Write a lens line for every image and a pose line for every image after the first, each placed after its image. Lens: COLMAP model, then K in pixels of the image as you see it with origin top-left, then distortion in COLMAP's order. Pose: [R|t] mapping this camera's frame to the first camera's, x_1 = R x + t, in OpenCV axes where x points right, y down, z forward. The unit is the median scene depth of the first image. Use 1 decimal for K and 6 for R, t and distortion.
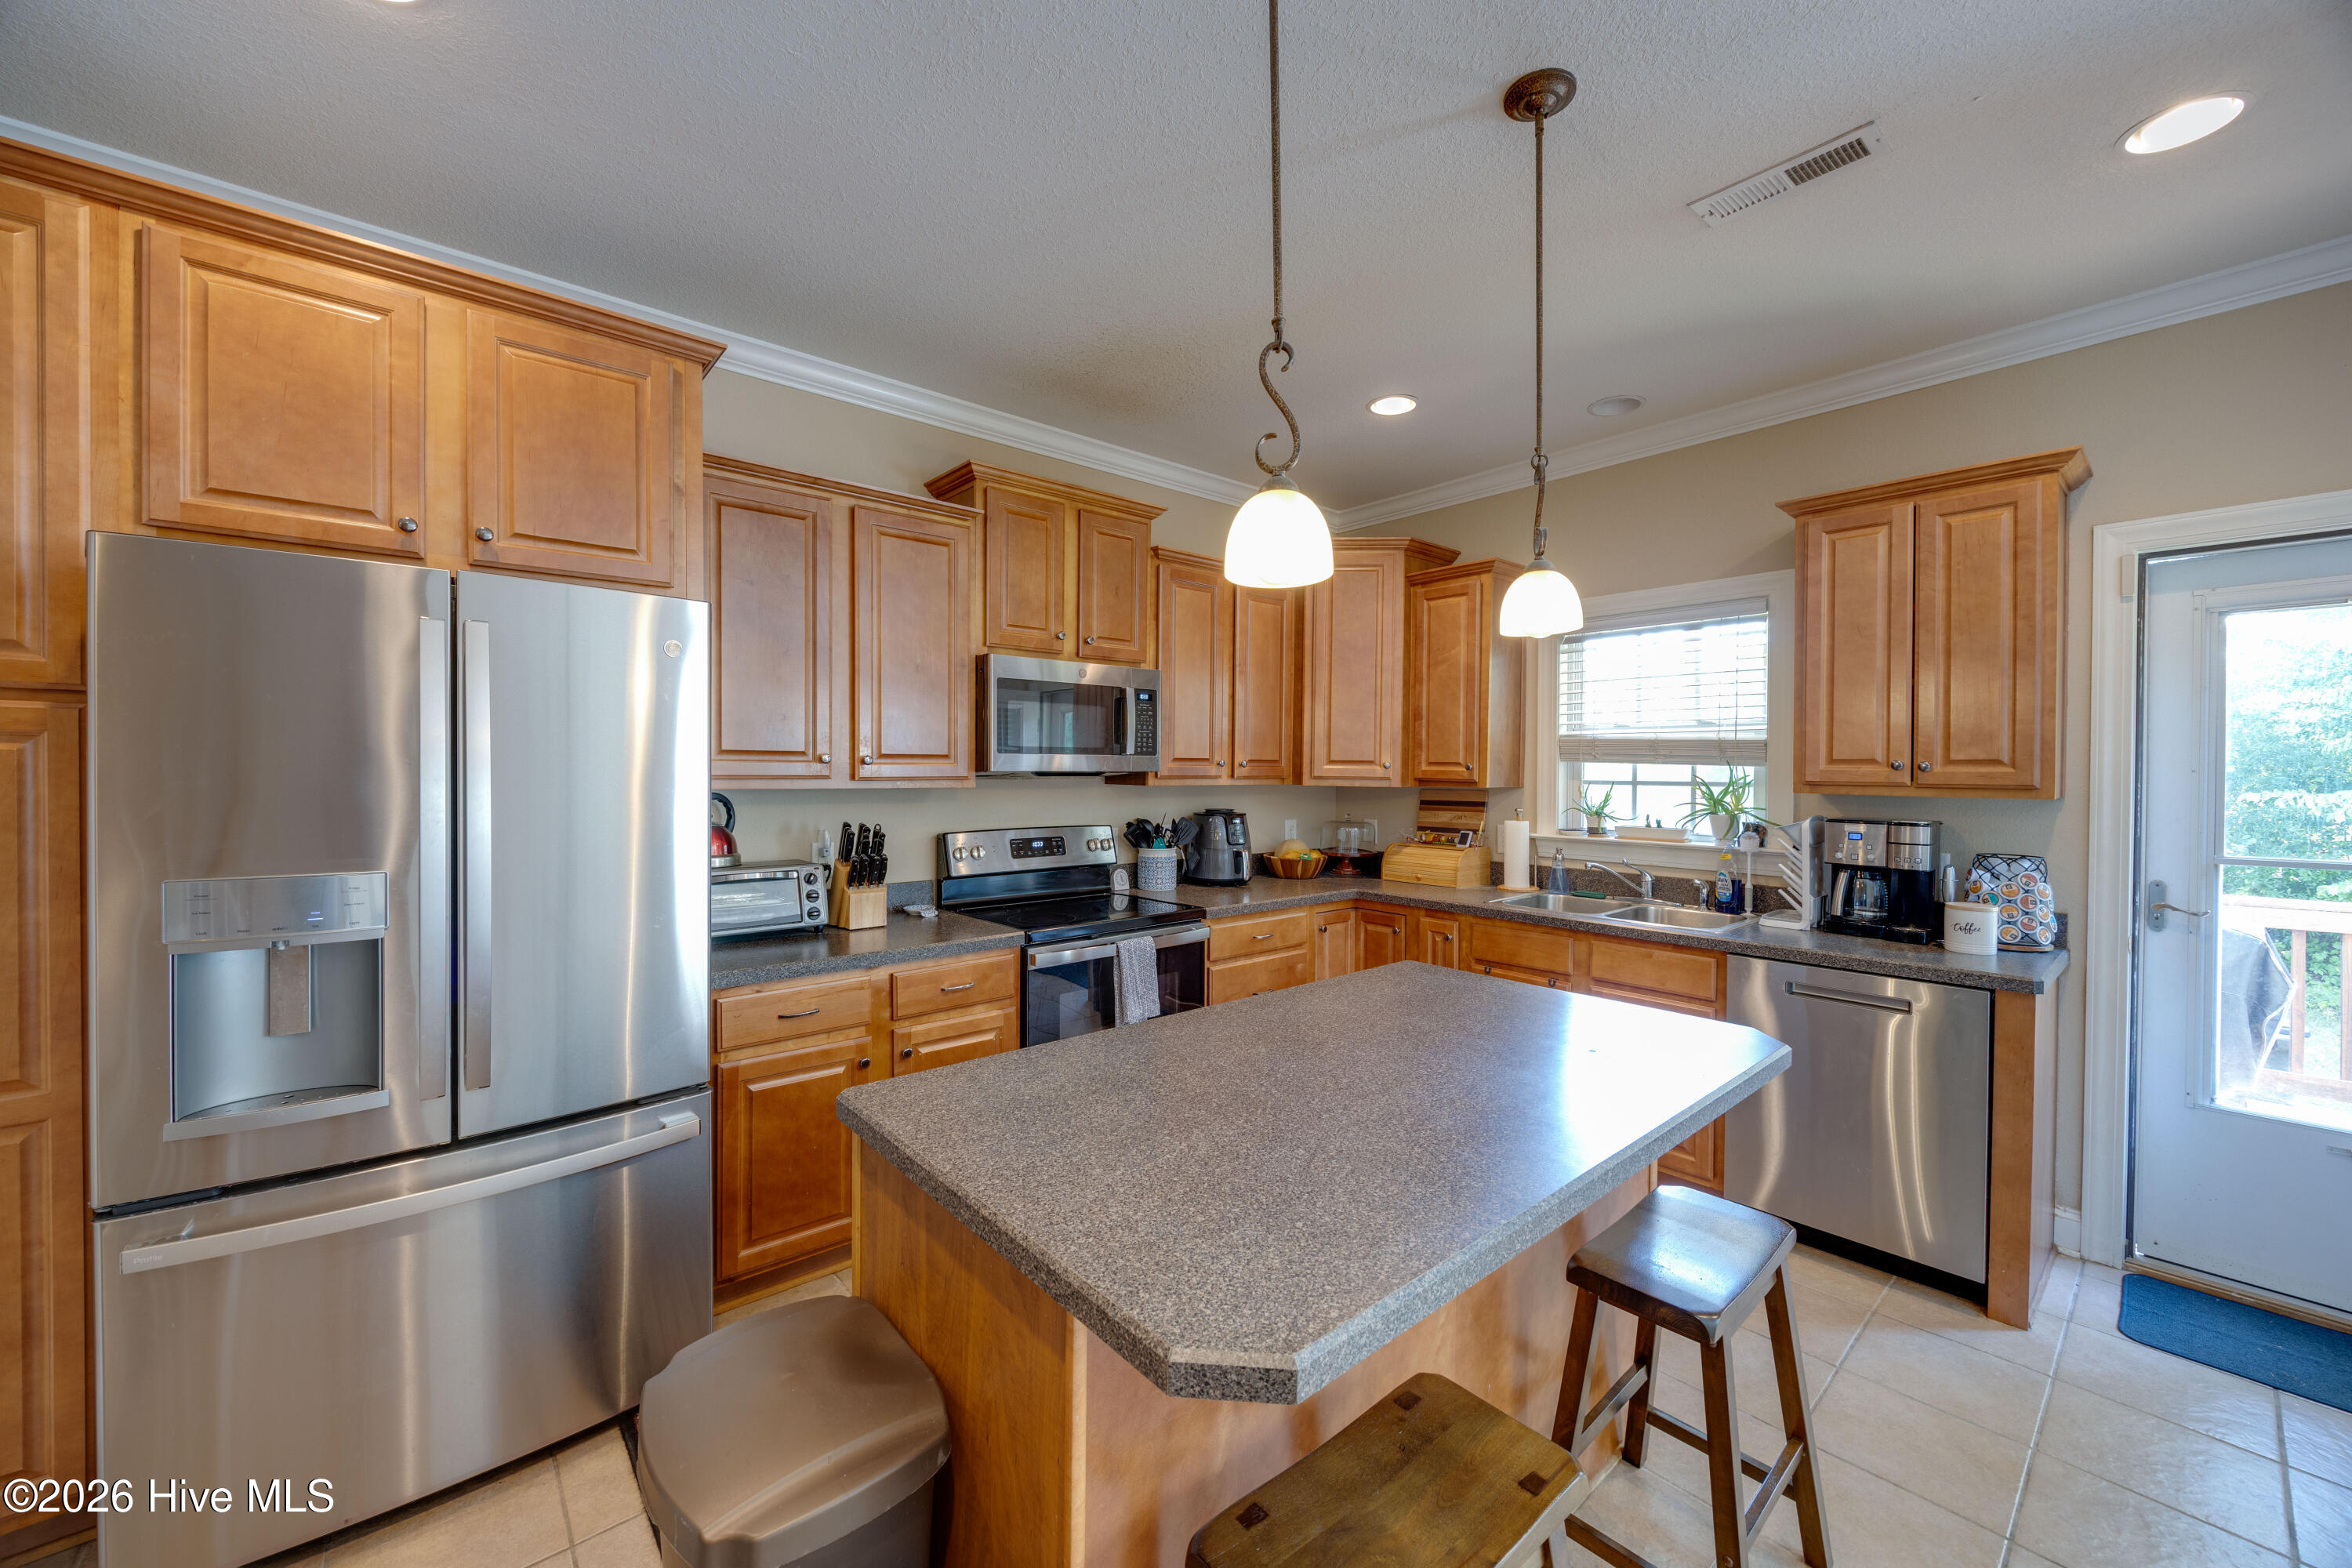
lens RADIAL K [[886.4, 0, 1166.2], [0, 886.4, 774.6], [0, 0, 1]] dist [-0.003533, -0.000251]
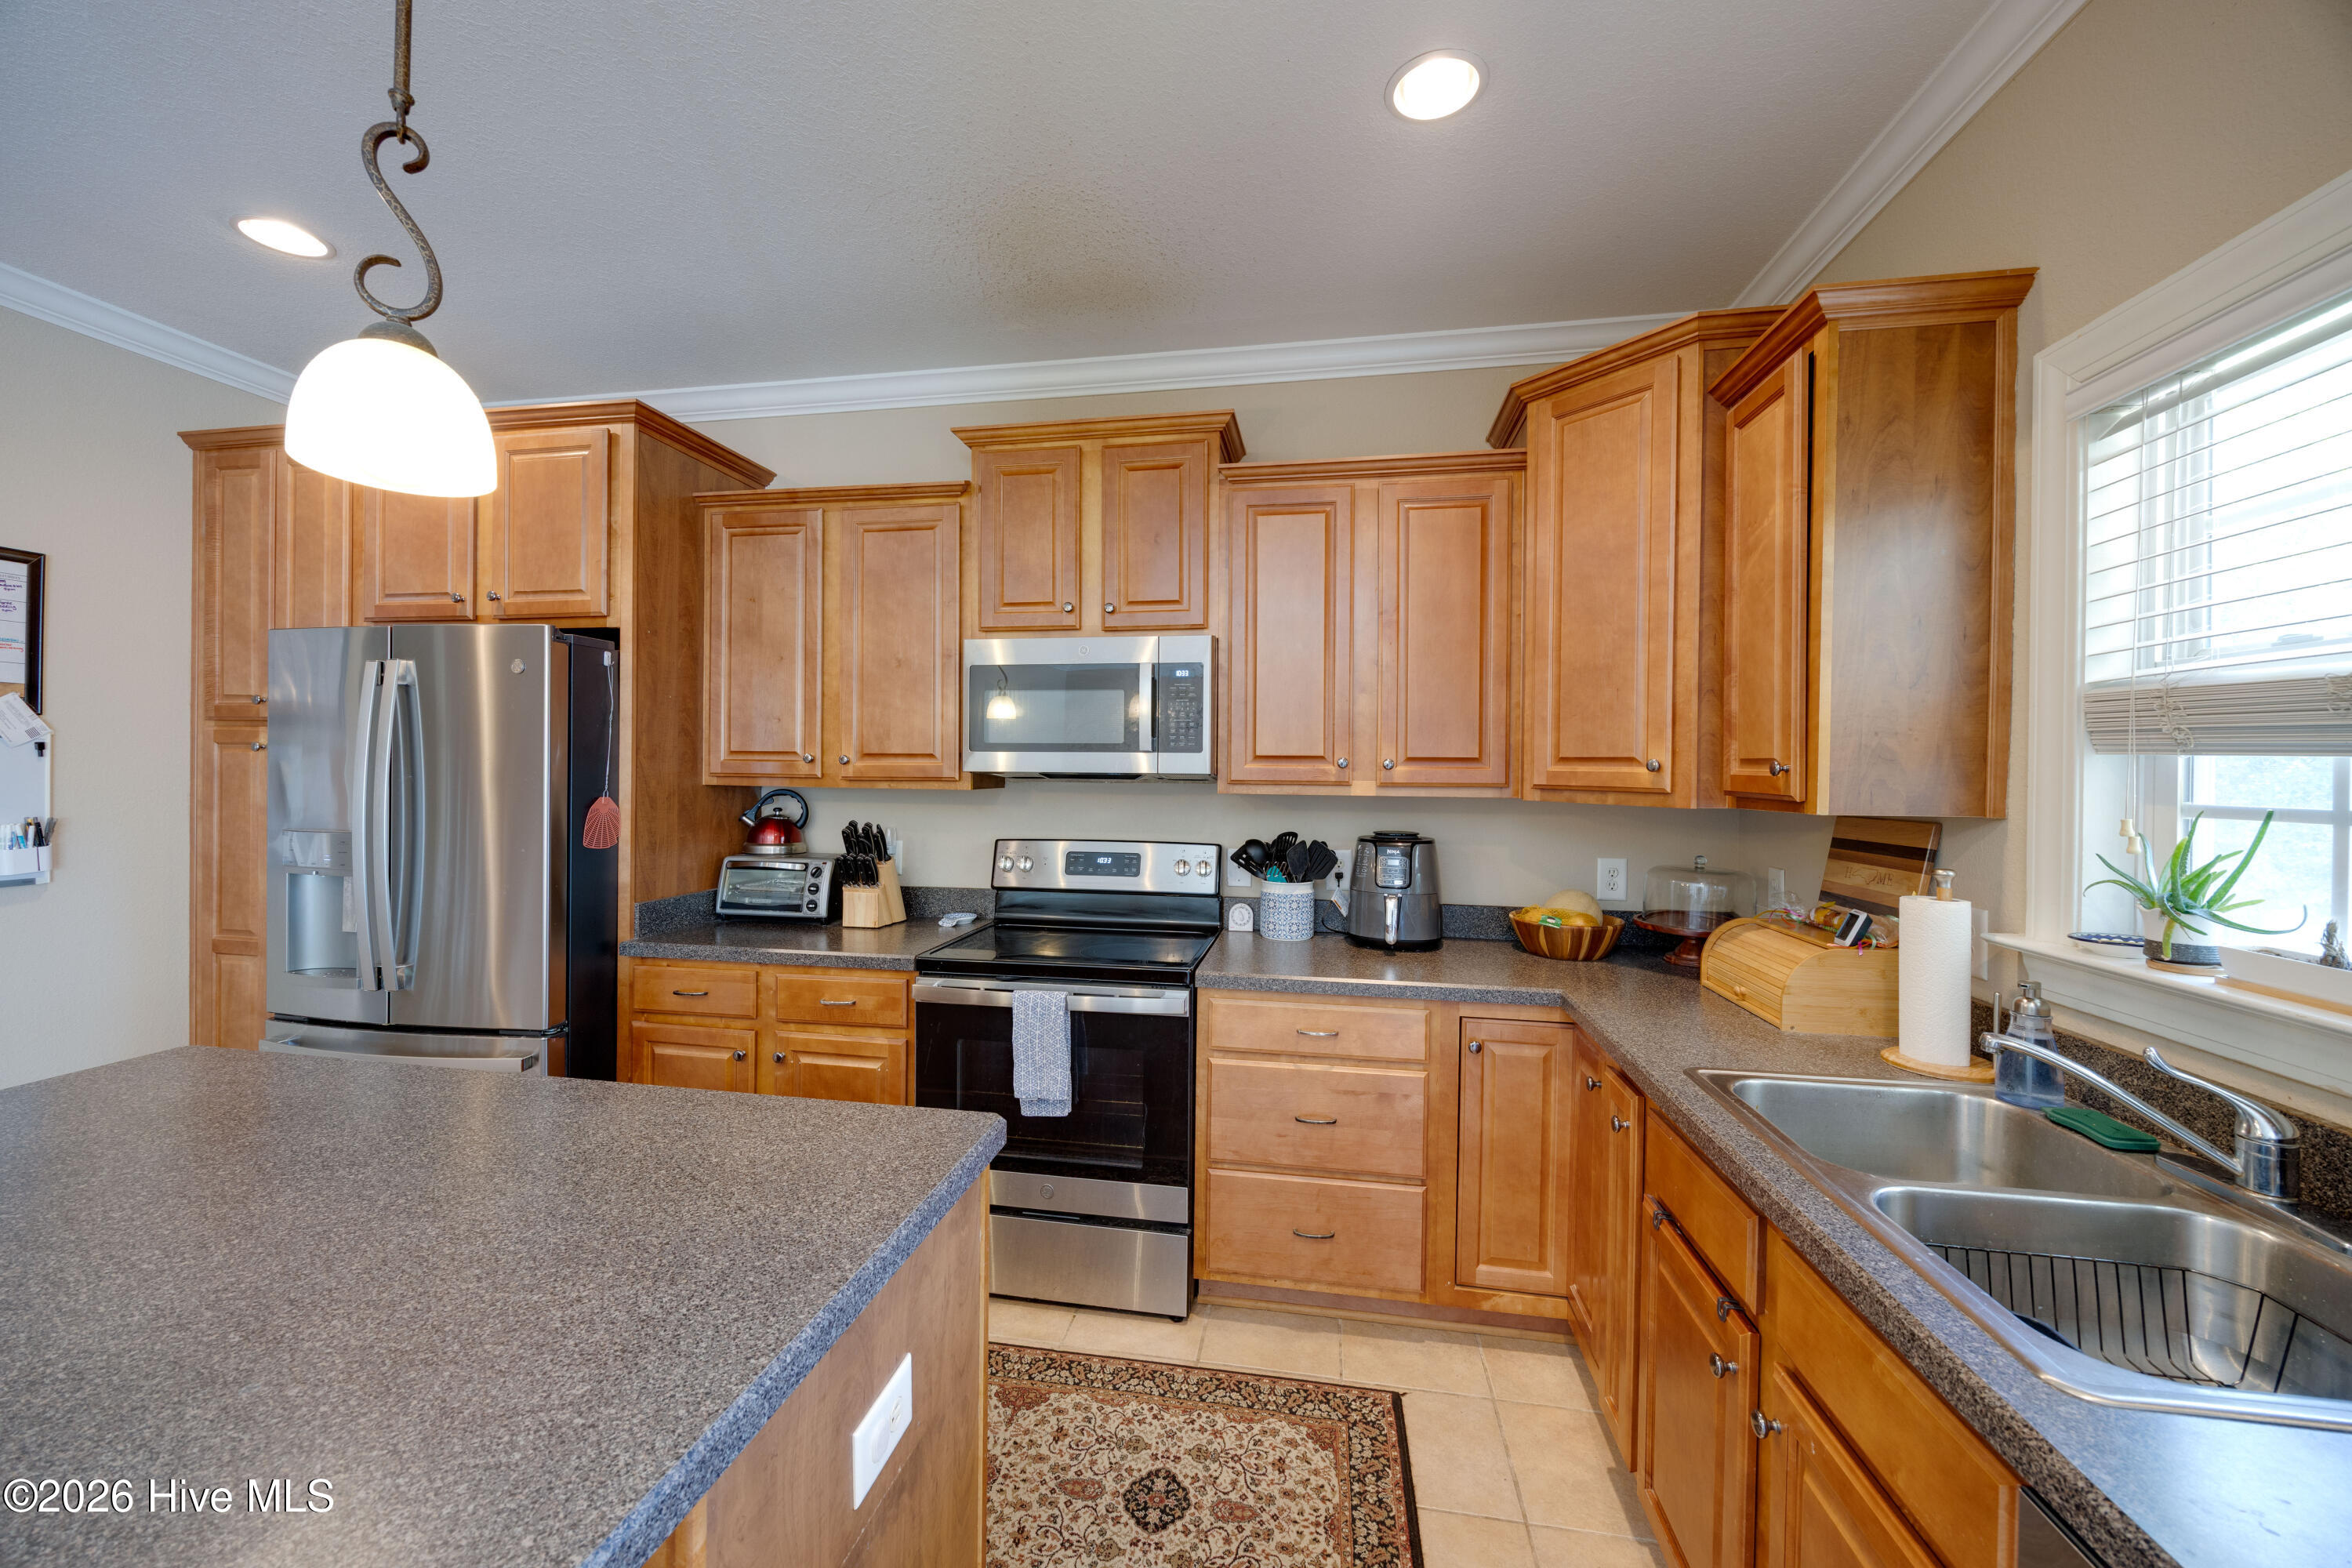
lens RADIAL K [[887.3, 0, 1171.1], [0, 887.3, 780.4], [0, 0, 1]] dist [-0.004774, 0.000384]
pose [[0.640232, 0.009859, -0.768118, 0.641616], [-0.011532, 0.999928, 0.003223, -0.000360], [0.768095, 0.006795, 0.640300, 0.612519]]
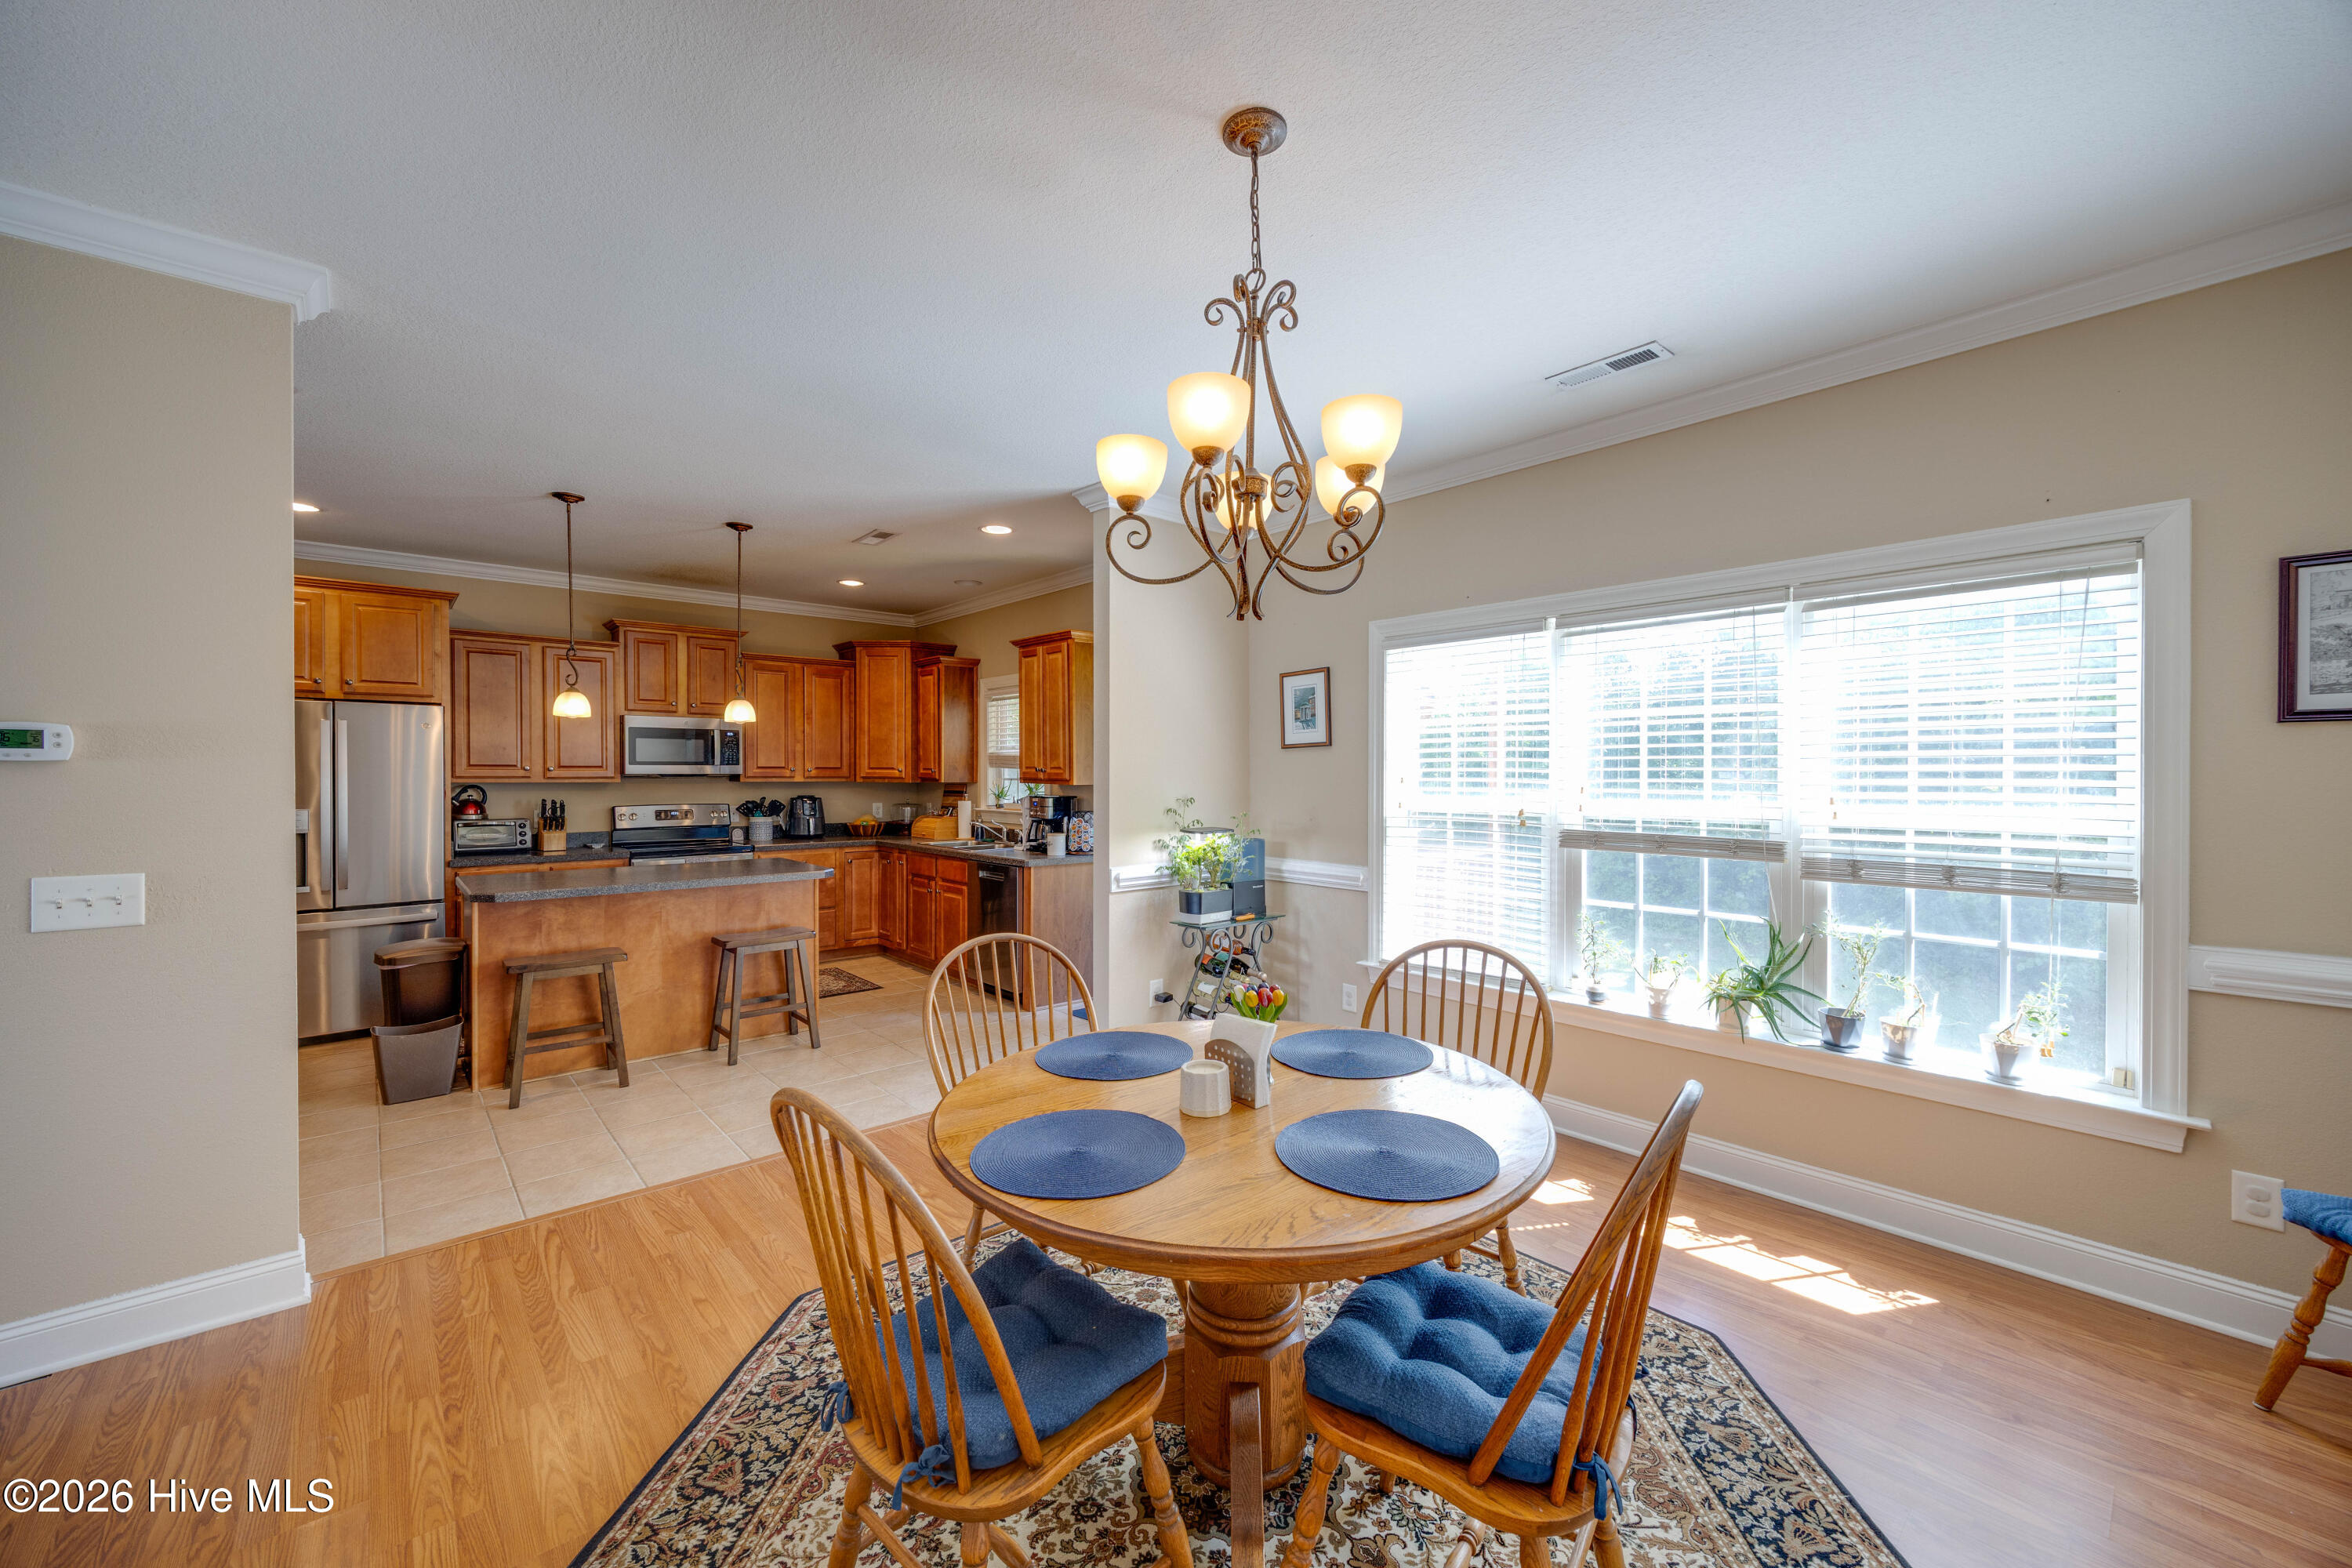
lens RADIAL K [[905.2, 0, 1169.0], [0, 905.2, 780.3], [0, 0, 1]] dist [0.001524, 0.000139]
pose [[0.999754, -0.004017, 0.021835, 1.018362], [0.003971, 0.999990, 0.002150, 0.010944], [-0.021844, -0.002063, 0.999759, -1.104678]]
